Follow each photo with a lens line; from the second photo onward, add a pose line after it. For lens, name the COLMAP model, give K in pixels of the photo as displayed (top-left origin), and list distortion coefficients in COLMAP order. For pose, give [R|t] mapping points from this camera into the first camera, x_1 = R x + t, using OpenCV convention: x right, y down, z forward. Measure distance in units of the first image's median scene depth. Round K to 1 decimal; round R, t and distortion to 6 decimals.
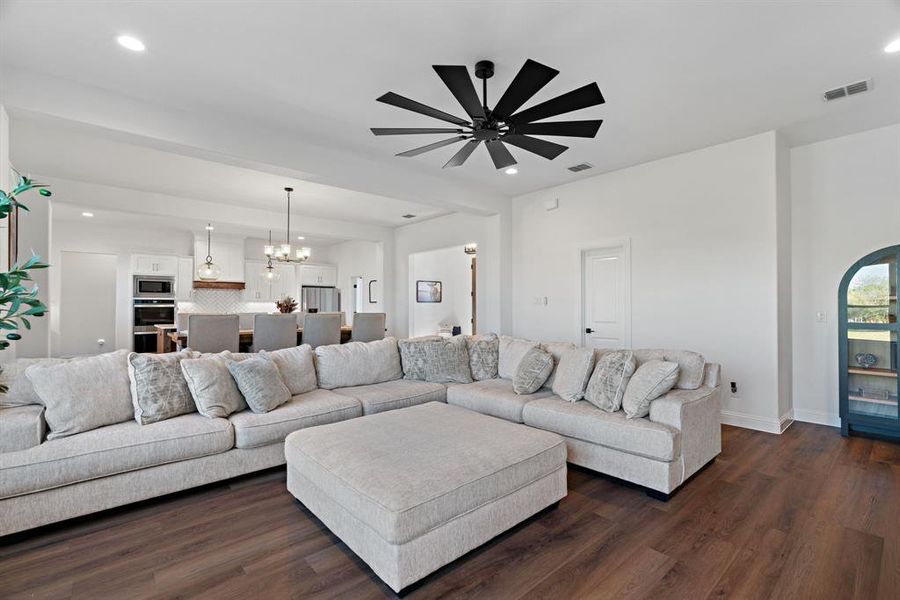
lens RADIAL K [[390.2, 0, 450.0], [0, 390.2, 300.0], [0, 0, 1]] dist [0.000645, 0.000184]
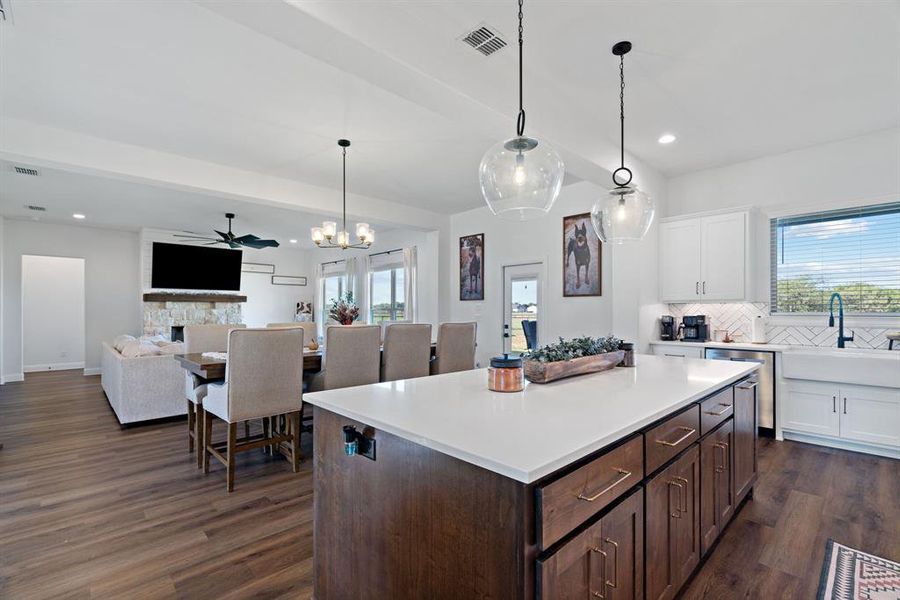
lens RADIAL K [[404.3, 0, 455.4], [0, 404.3, 311.5], [0, 0, 1]] dist [-0.000835, 0.000354]
pose [[-0.999161, 0.004734, -0.040692, -0.392609], [0.005287, 0.999895, -0.013470, 0.016534], [0.040624, -0.013674, -0.999081, 1.165790]]
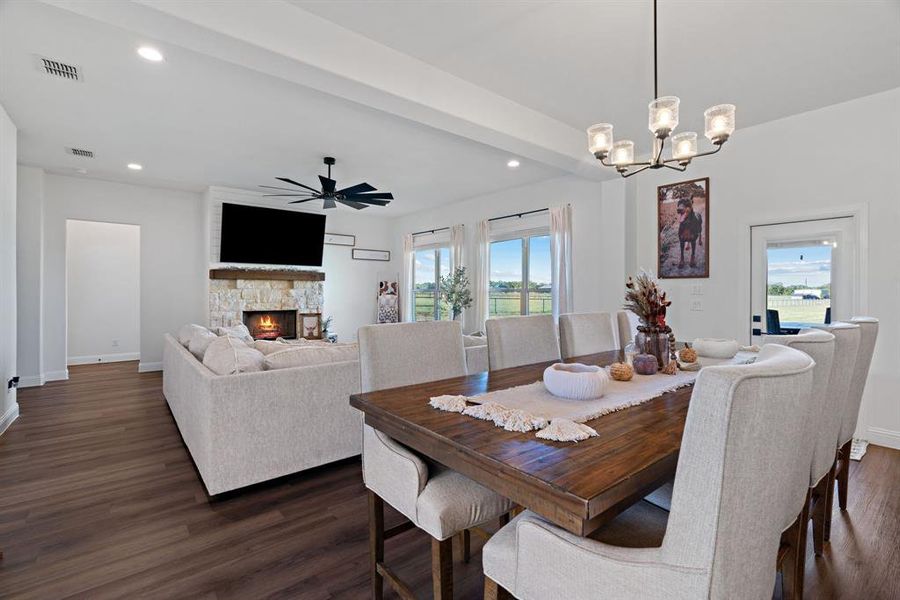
lens RADIAL K [[406.0, 0, 457.1], [0, 406.0, 293.3], [0, 0, 1]] dist [-0.002912, -0.000414]
pose [[-0.999559, -0.000749, 0.029671, -0.172535], [-0.001070, 0.999941, -0.010803, 0.009994], [-0.029661, -0.010830, -0.999501, 0.917500]]
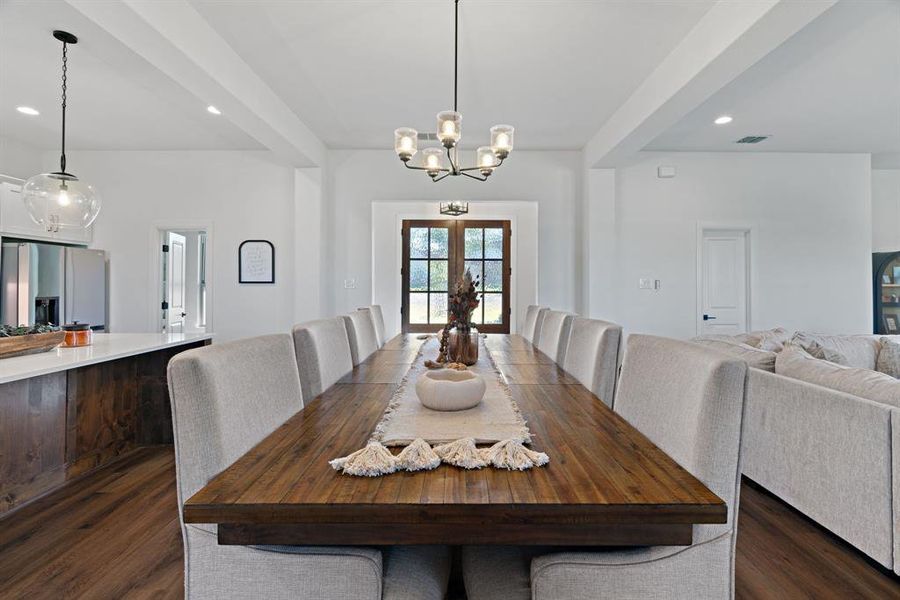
lens RADIAL K [[415.2, 0, 458.7], [0, 415.2, 277.9], [0, 0, 1]] dist [0.000680, 0.000398]
pose [[0.661126, 0.014582, 0.750133, -0.475355], [-0.010754, 0.999893, -0.009959, 0.001582], [-0.750198, -0.001483, 0.661212, 0.504310]]
